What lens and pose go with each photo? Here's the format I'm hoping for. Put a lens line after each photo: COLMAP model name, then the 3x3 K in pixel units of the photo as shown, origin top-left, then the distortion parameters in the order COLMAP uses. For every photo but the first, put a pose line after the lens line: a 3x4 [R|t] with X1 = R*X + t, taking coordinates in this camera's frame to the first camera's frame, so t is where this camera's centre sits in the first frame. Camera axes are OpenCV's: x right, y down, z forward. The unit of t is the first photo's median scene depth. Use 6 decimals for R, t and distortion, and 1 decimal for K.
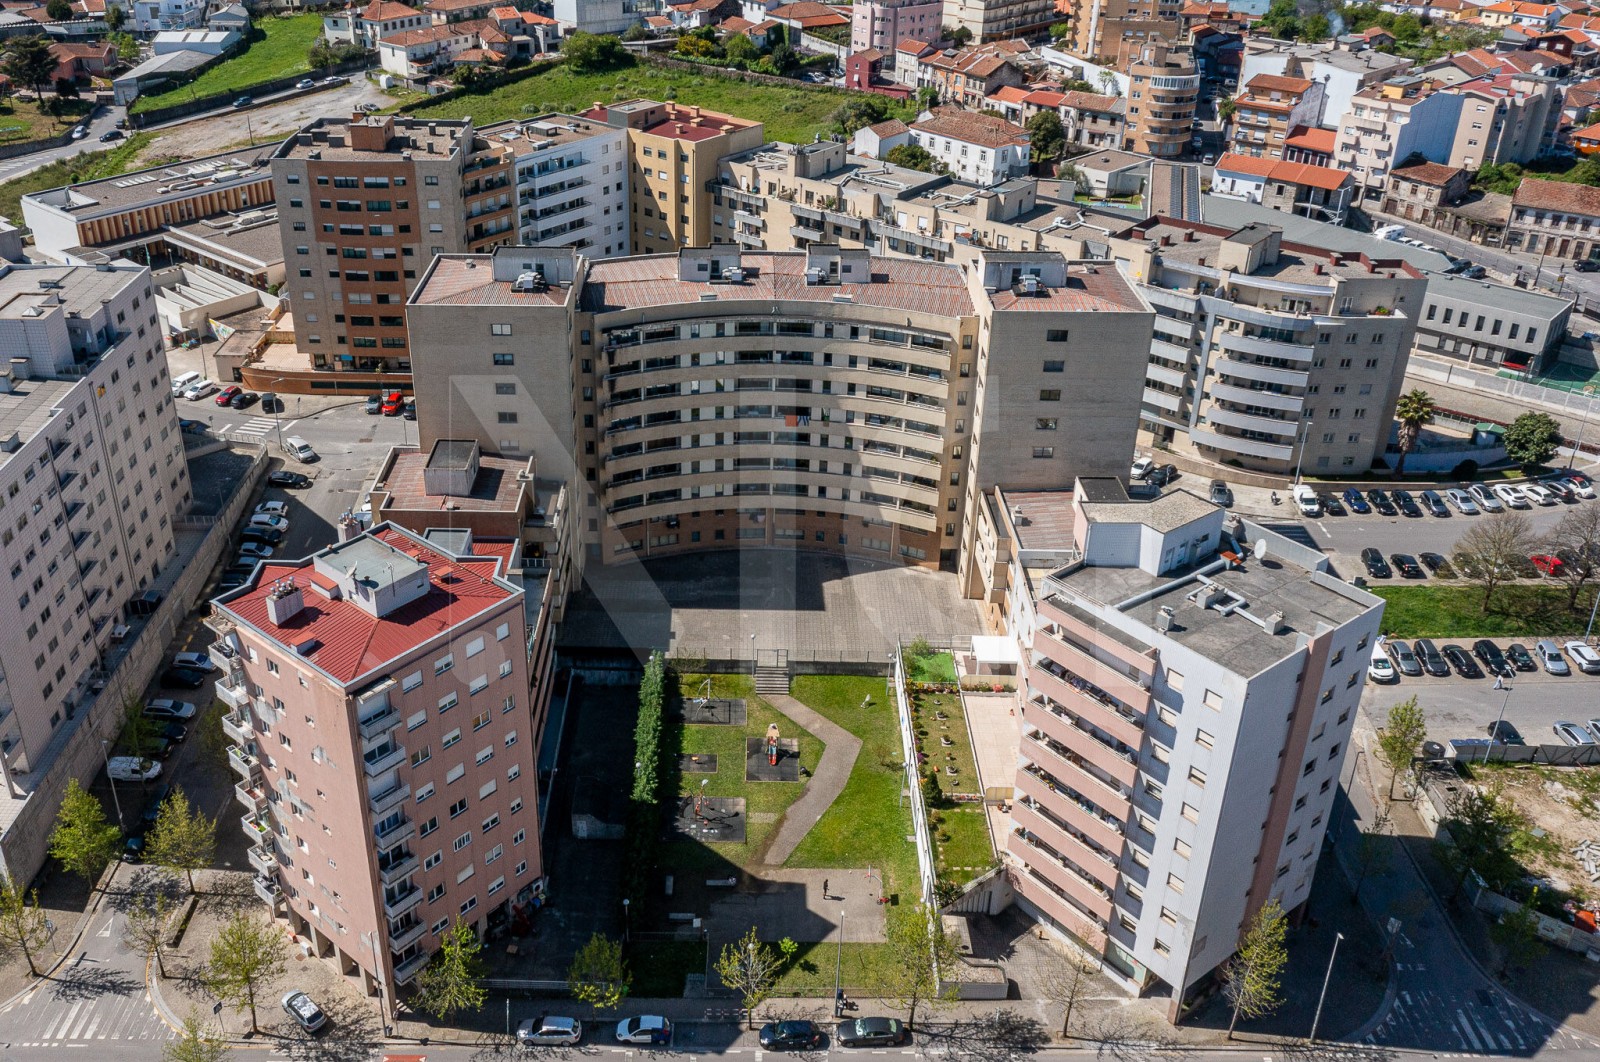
lens RADIAL K [[1393.8, 0, 709.2], [0, 1393.8, 536.2], [0, 0, 1]] dist [-0.009204, 0.039871]
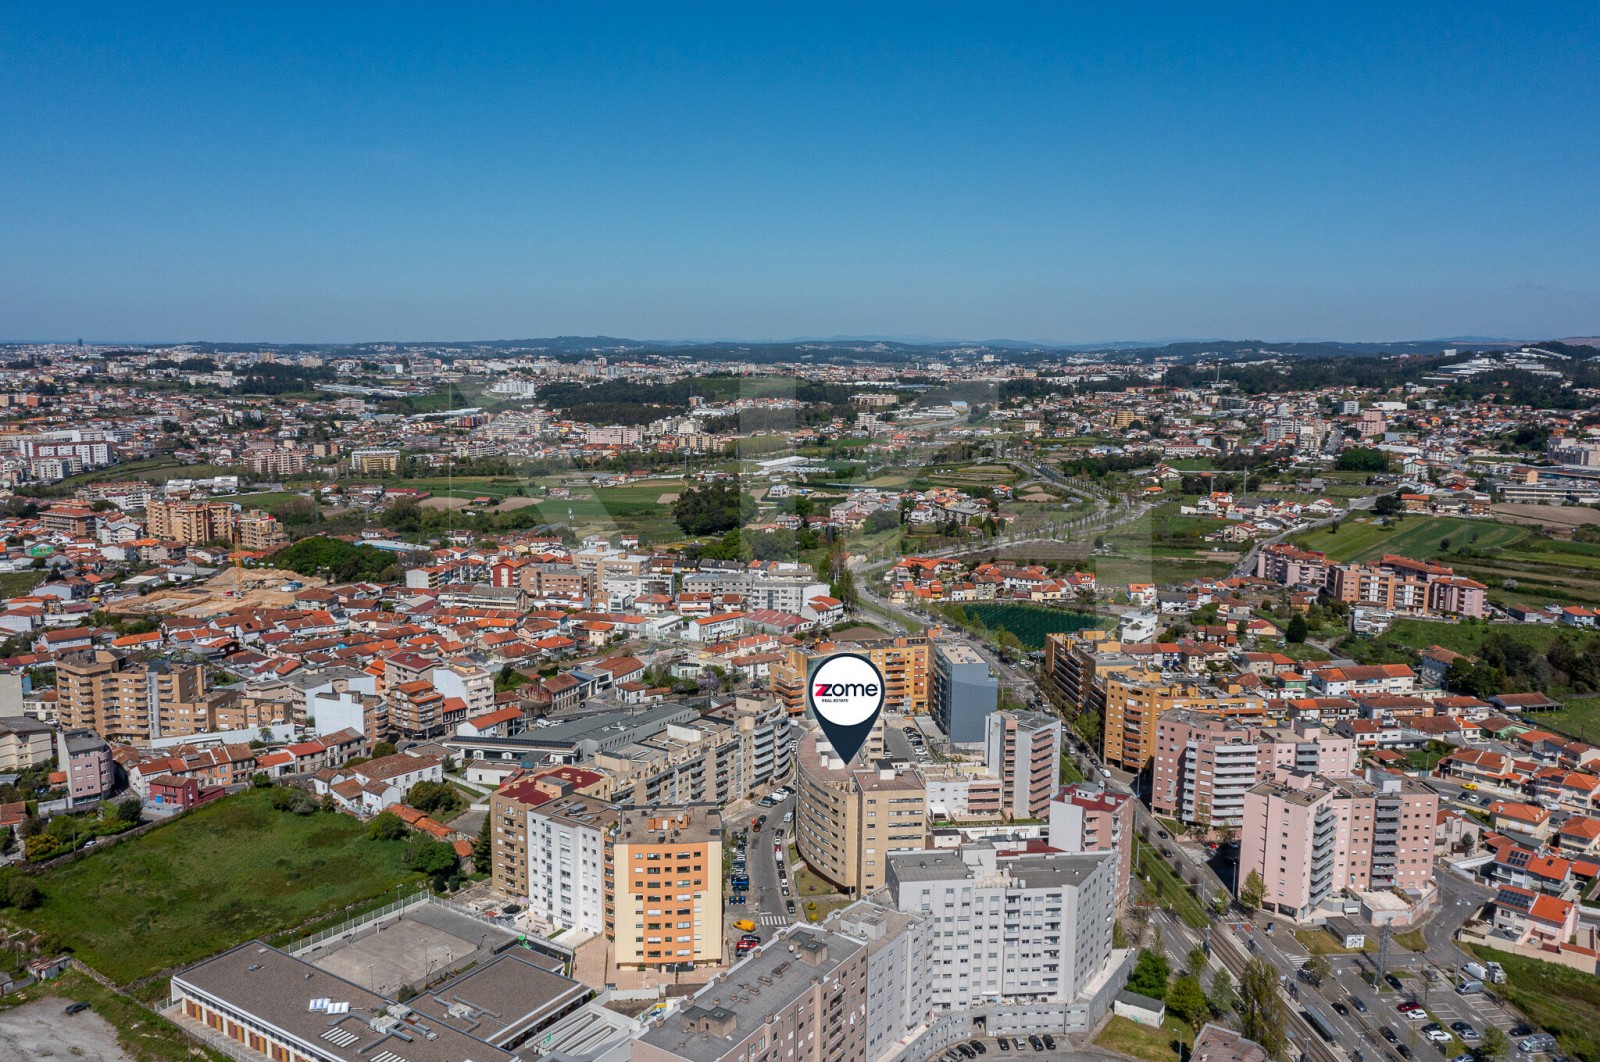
lens RADIAL K [[1247.9, 0, 794.7], [0, 1247.9, 536.1], [0, 0, 1]] dist [0.001585, 0.009612]
pose [[-0.140884, -0.150039, 0.978591, -1.599286], [0.479204, 0.854608, 0.200019, -0.773089], [-0.866323, 0.497124, -0.048501, 0.751346]]
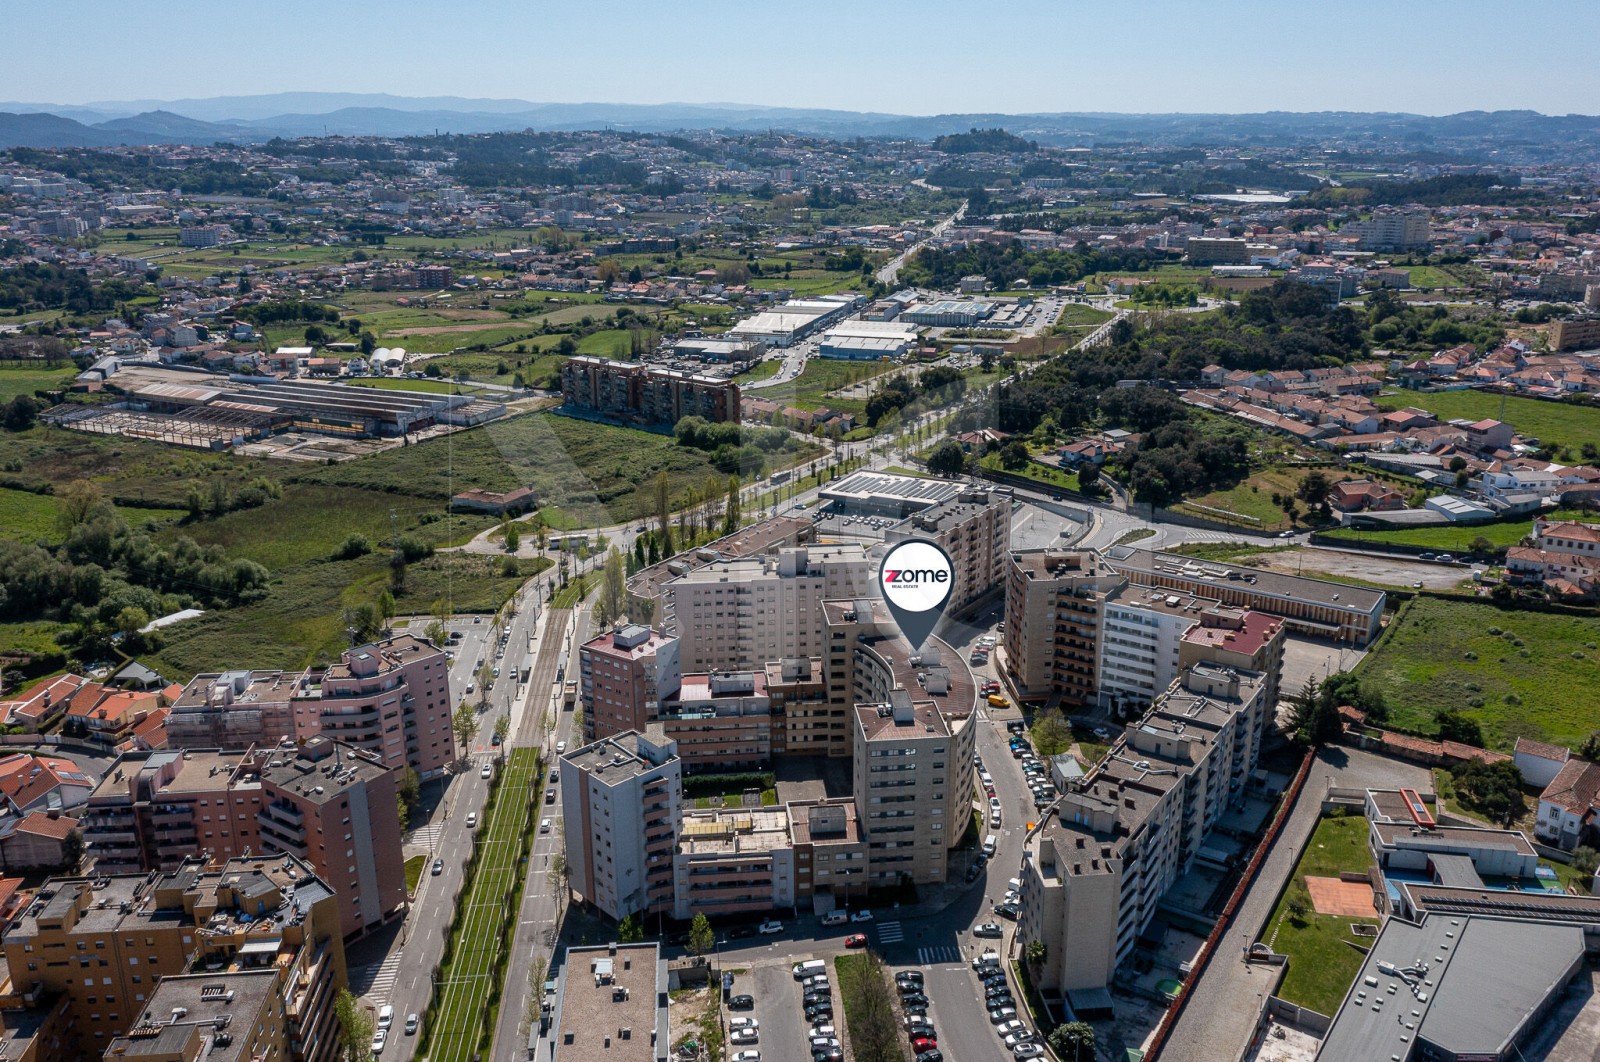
lens RADIAL K [[1306.8, 0, 805.1], [0, 1306.8, 546.0], [0, 0, 1]] dist [-0.009846, 0.050668]
pose [[0.132852, 0.309317, -0.941633, 1.286155], [-0.482187, 0.850216, 0.211257, -0.489305], [0.865937, 0.425977, 0.262101, 0.239486]]
